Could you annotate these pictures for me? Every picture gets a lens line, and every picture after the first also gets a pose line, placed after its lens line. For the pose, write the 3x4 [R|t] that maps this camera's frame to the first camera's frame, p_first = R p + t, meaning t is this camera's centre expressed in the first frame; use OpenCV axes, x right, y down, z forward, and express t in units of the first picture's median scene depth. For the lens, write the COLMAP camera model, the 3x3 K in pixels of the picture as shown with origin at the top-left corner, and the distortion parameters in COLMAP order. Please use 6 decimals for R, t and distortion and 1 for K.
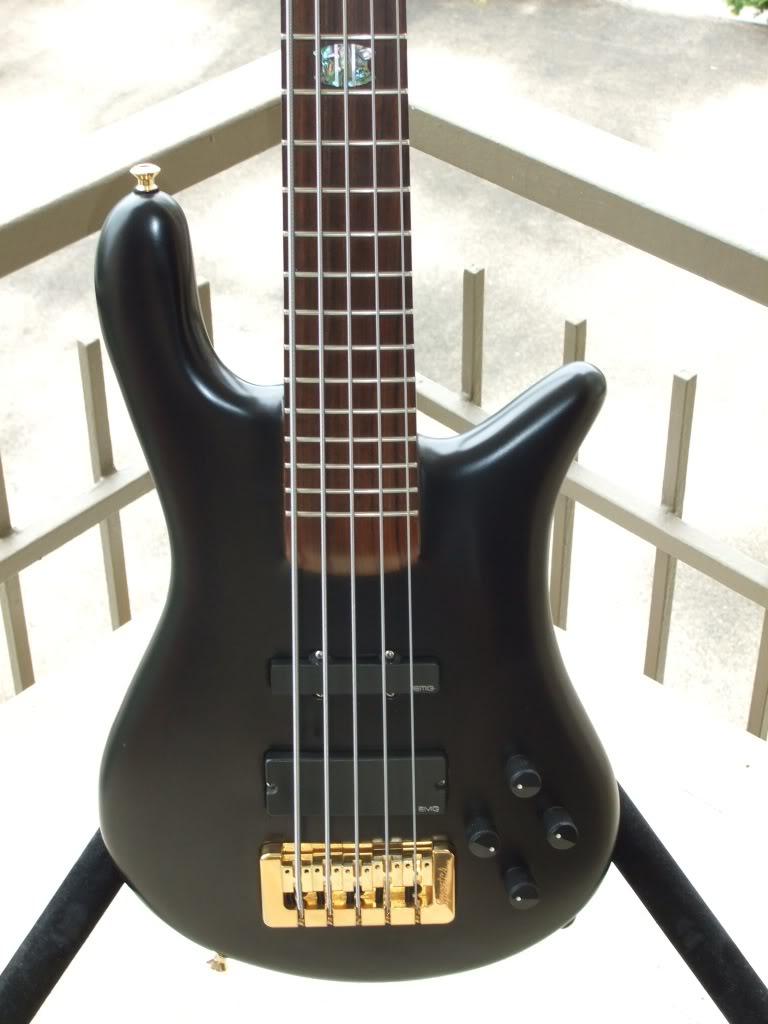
lens RADIAL K [[1906.8, 0, 395.9], [0, 1906.8, 504.7], [0, 0, 1]] dist [-0.054052, 0.000000]
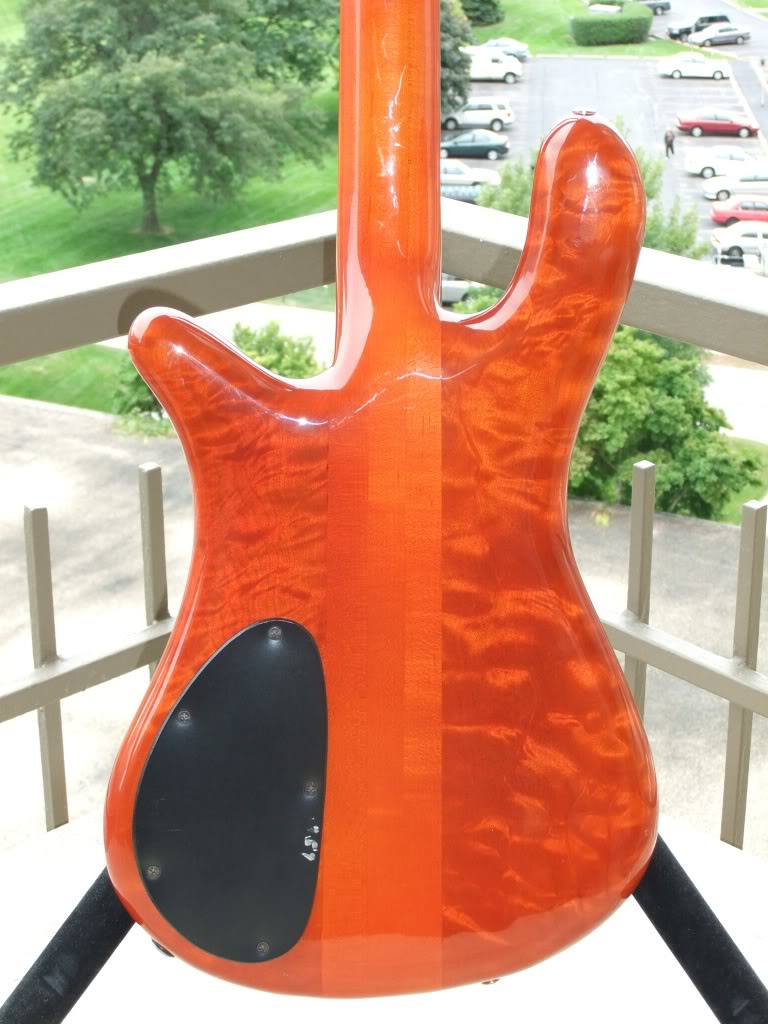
lens RADIAL K [[1906.8, 0, 374.5], [0, 1906.8, 509.0], [0, 0, 1]] dist [-0.054052, 0.000000]
pose [[0.996669, 0.026312, -0.077192, 0.031642], [-0.045910, 0.963316, -0.264414, 0.184728], [0.067403, 0.267077, 0.961315, 0.055777]]
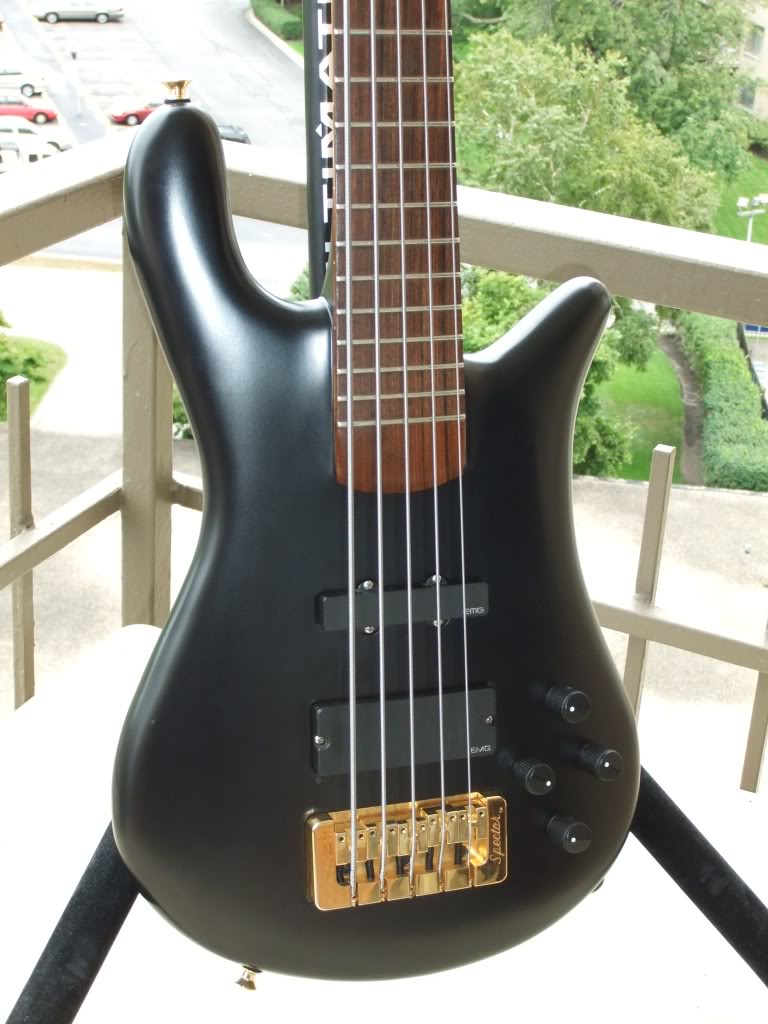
lens RADIAL K [[1906.8, 0, 386.6], [0, 1906.8, 515.4], [0, 0, 1]] dist [-0.054052, 0.000000]
pose [[0.952442, -0.071462, 0.296223, -0.213482], [0.132757, 0.972318, -0.192286, 0.156504], [-0.274282, 0.222467, 0.935563, 0.061590]]
